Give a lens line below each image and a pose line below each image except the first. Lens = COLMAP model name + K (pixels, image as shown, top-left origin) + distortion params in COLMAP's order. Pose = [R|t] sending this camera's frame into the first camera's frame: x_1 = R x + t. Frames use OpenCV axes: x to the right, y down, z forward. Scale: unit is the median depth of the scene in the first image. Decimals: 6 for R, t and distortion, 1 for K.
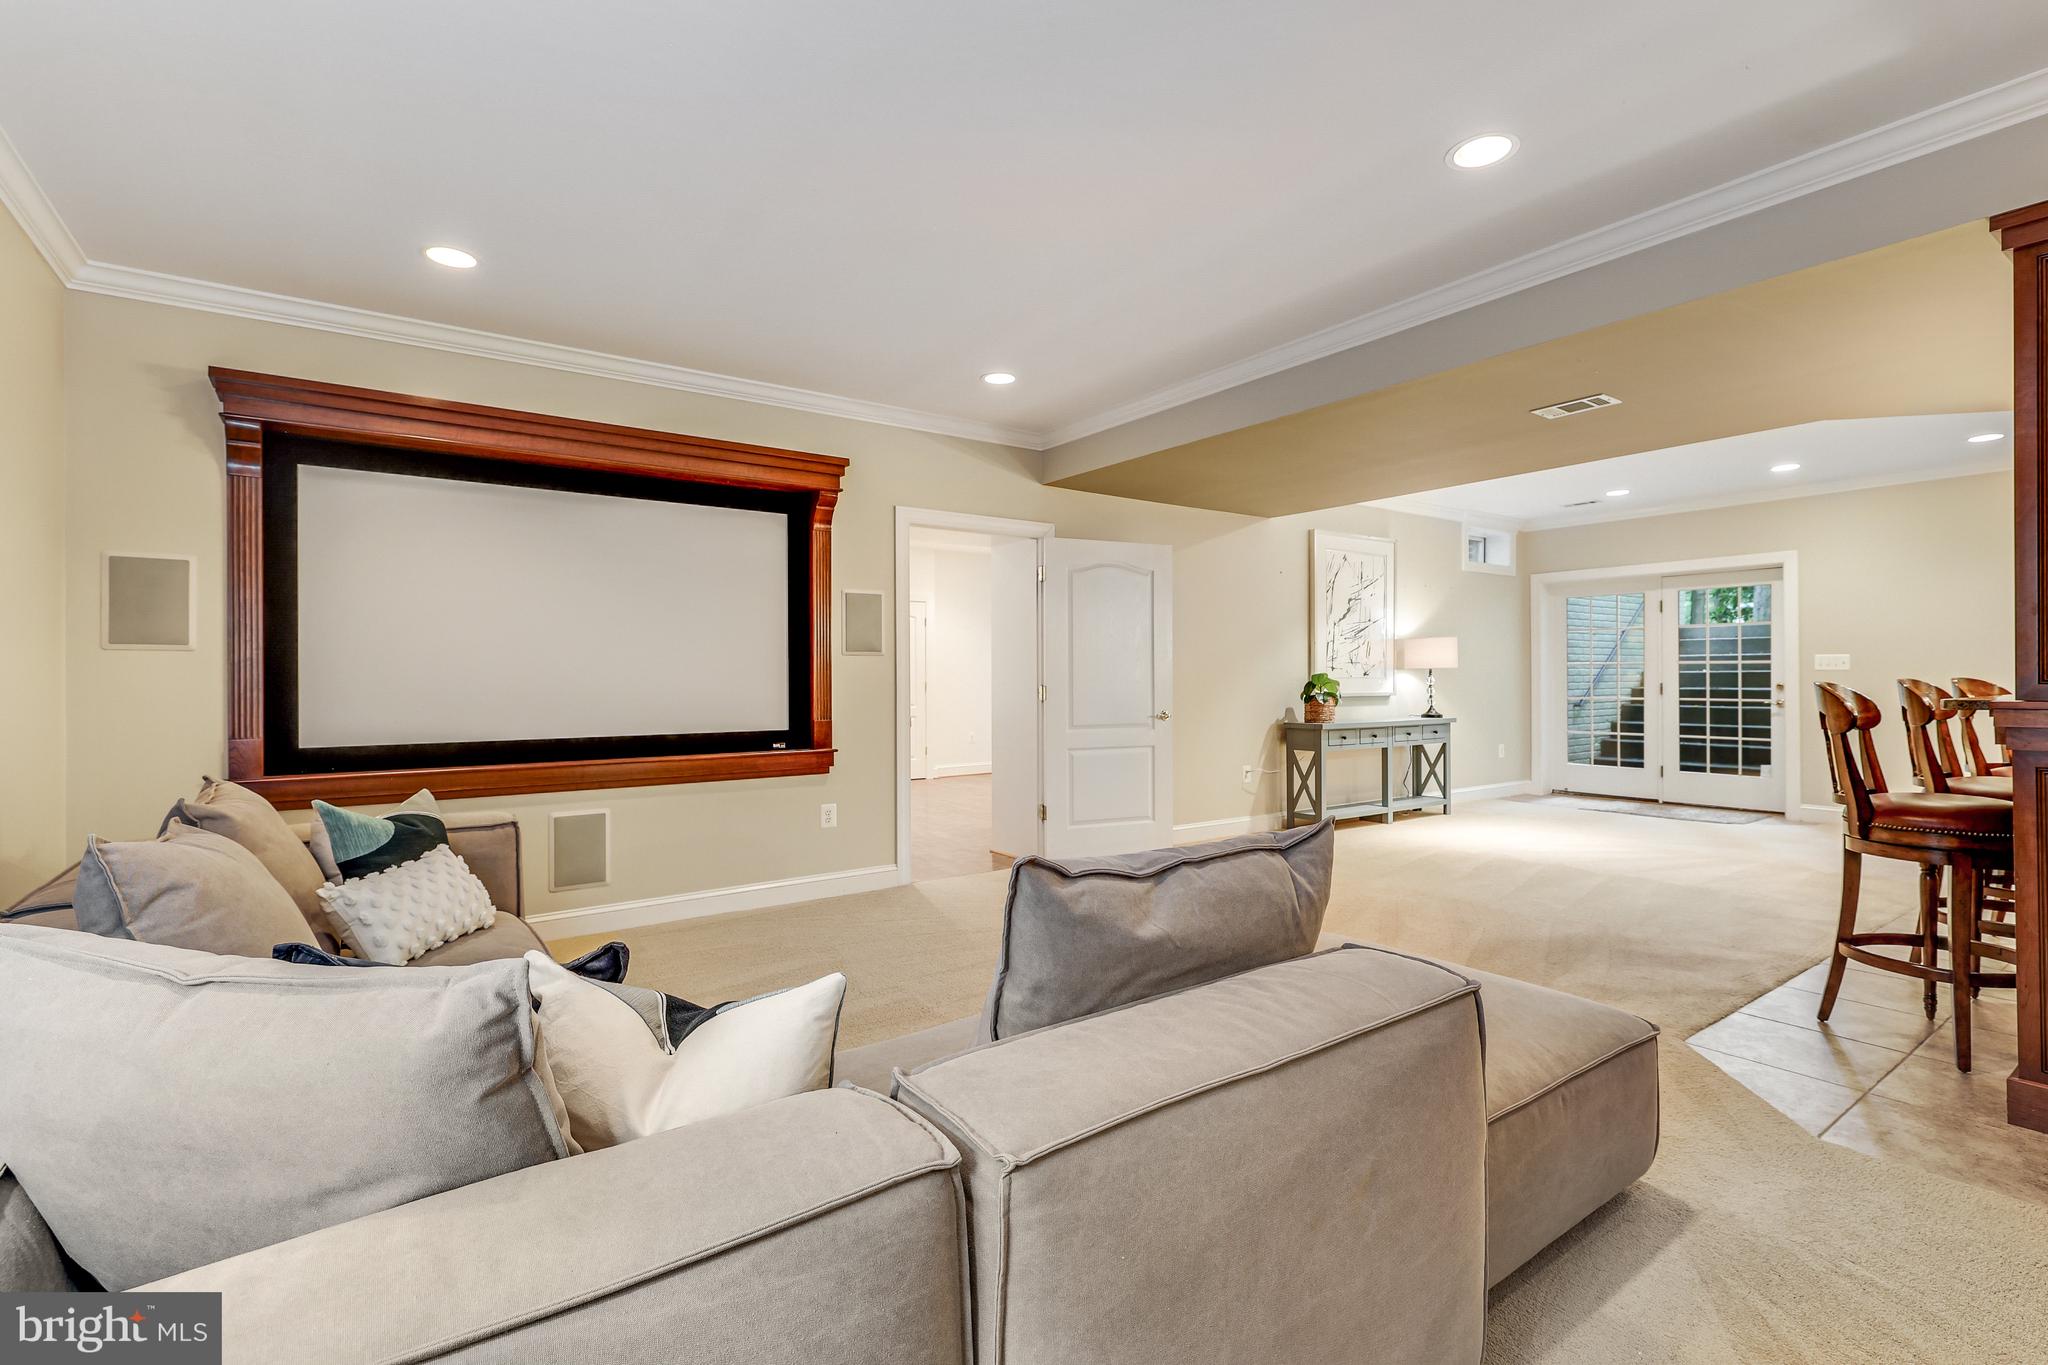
lens RADIAL K [[932.1, 0, 1035.1], [0, 932.1, 668.4], [0, 0, 1]] dist [0.001031, 0.000120]
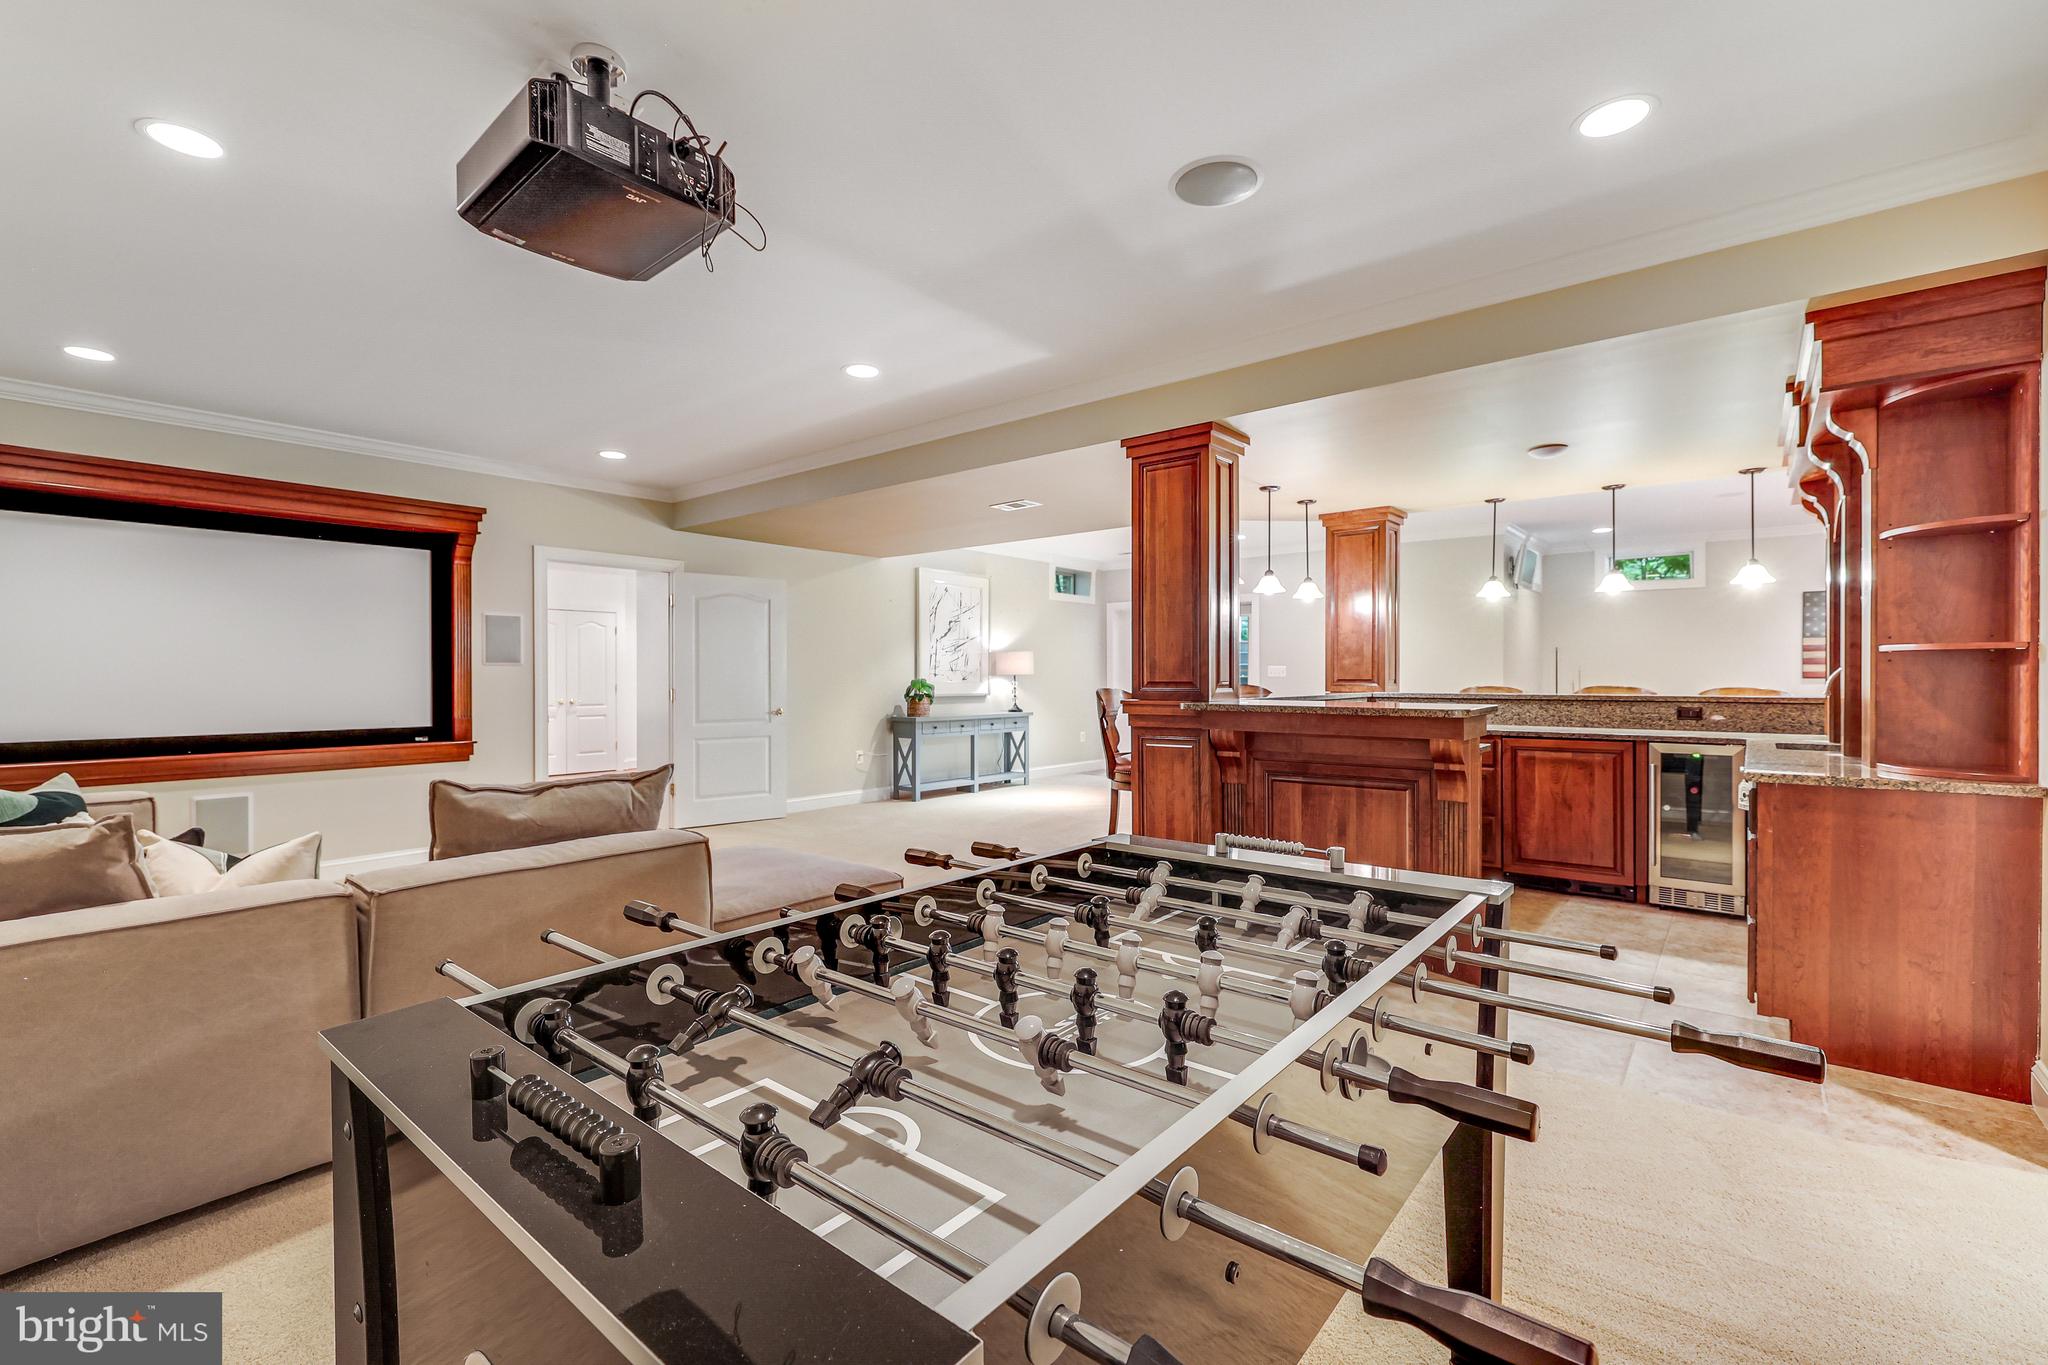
lens RADIAL K [[875.9, 0, 1032.5], [0, 875.9, 673.1], [0, 0, 1]] dist [-0.000694, -0.000183]
pose [[0.965205, 0.002793, 0.261481, 0.188046], [-0.004143, 0.999981, 0.004609, -0.012127], [-0.261463, -0.005532, 0.965198, -0.303474]]
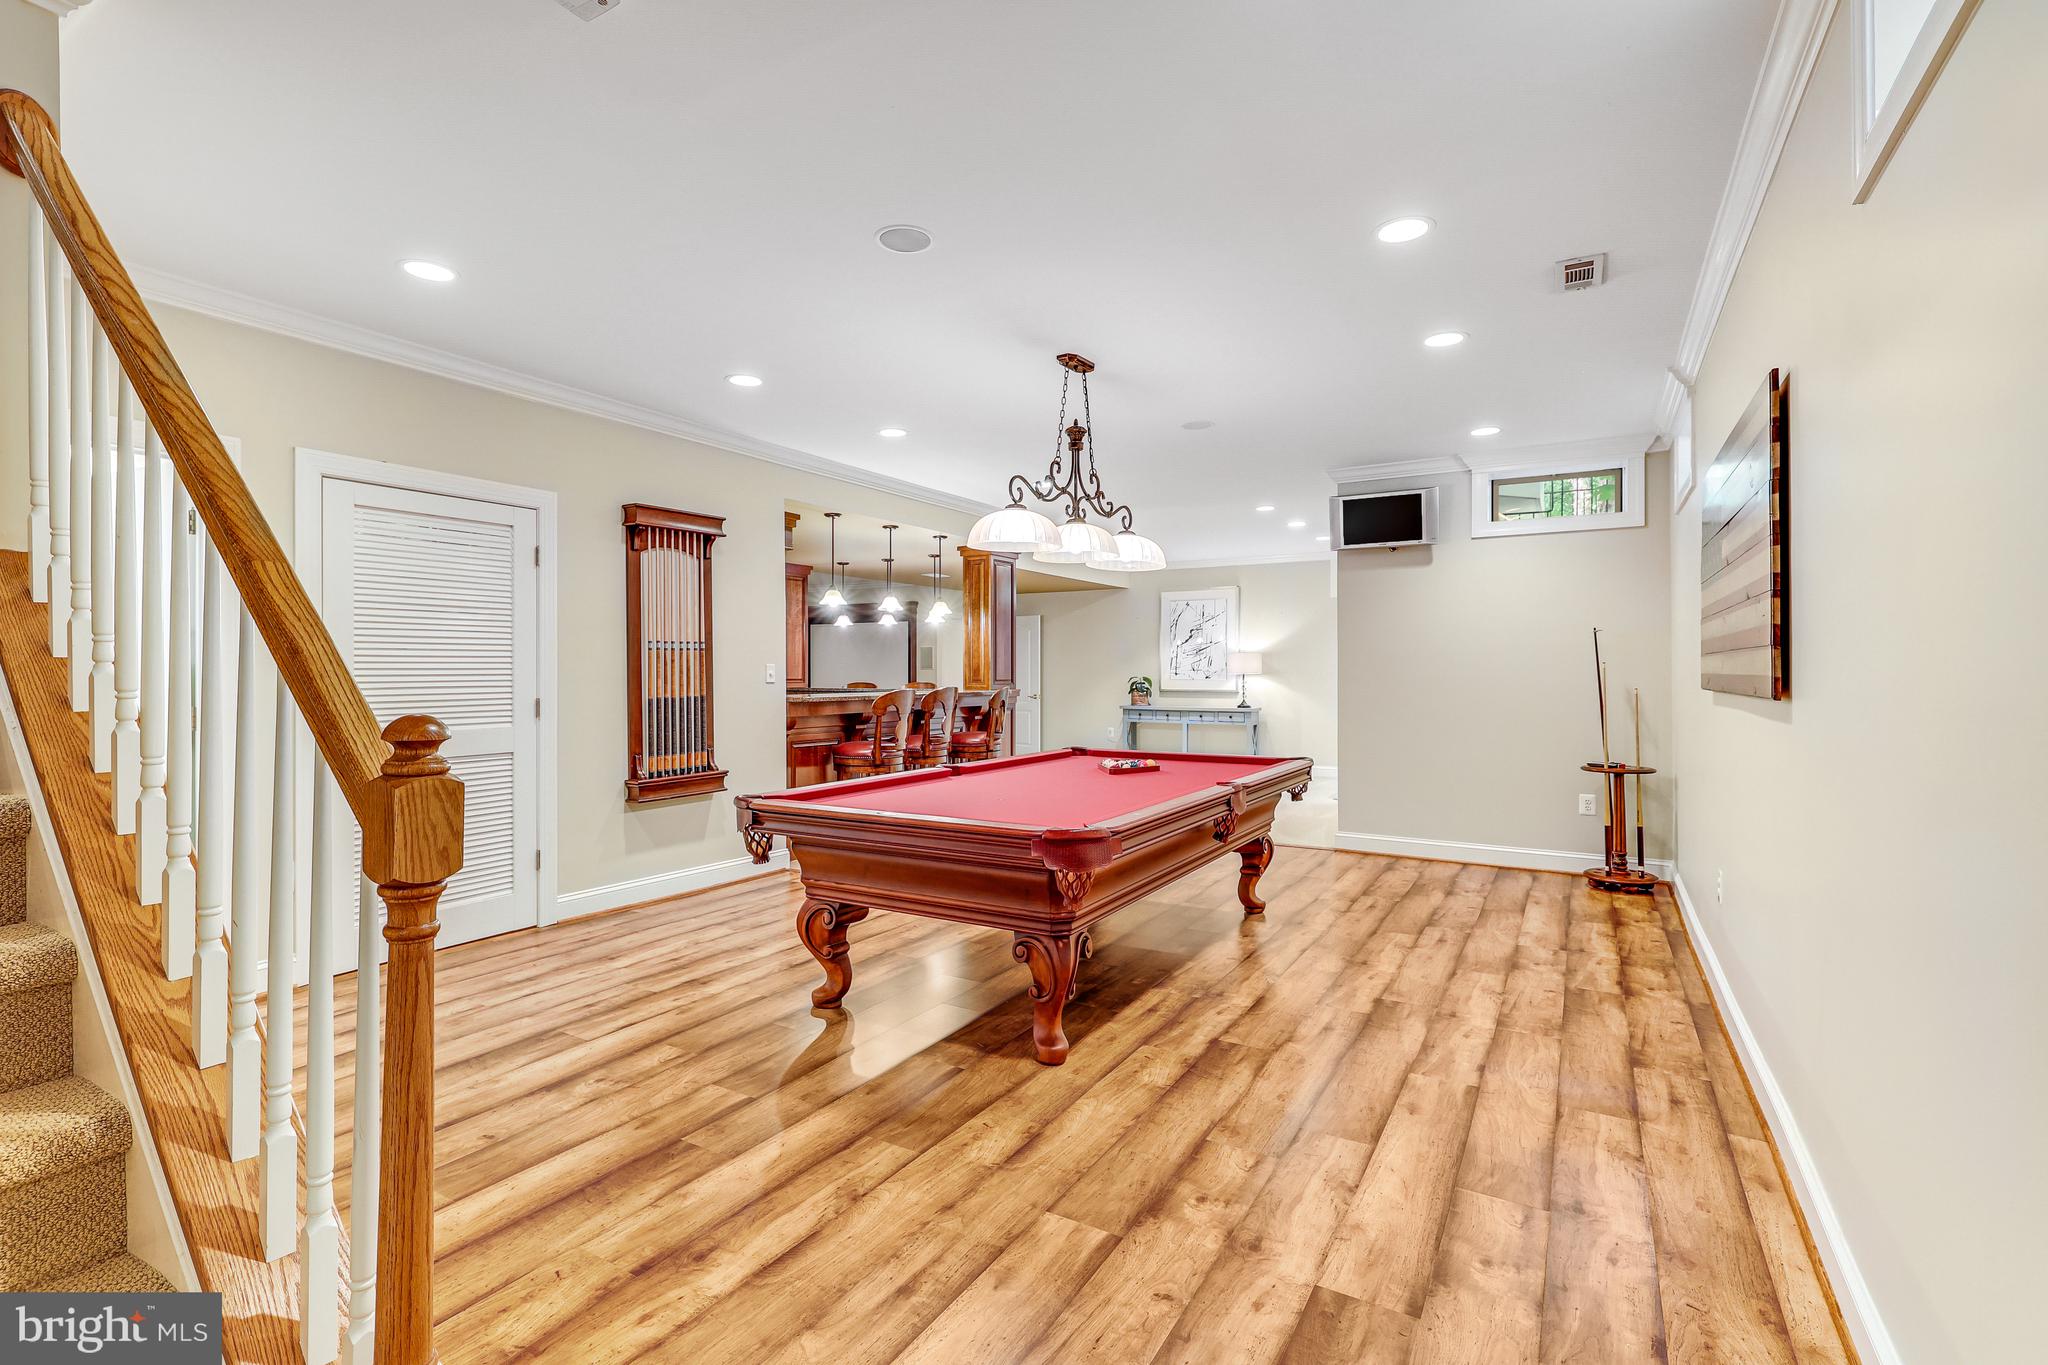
lens RADIAL K [[954.7, 0, 1026.8], [0, 954.7, 675.8], [0, 0, 1]] dist [0.000693, 0.000166]
pose [[0.385455, 0.007241, -0.922698, 2.497819], [0.007266, 0.999914, 0.010883, -0.023682], [0.922698, -0.010899, 0.385369, 0.179466]]
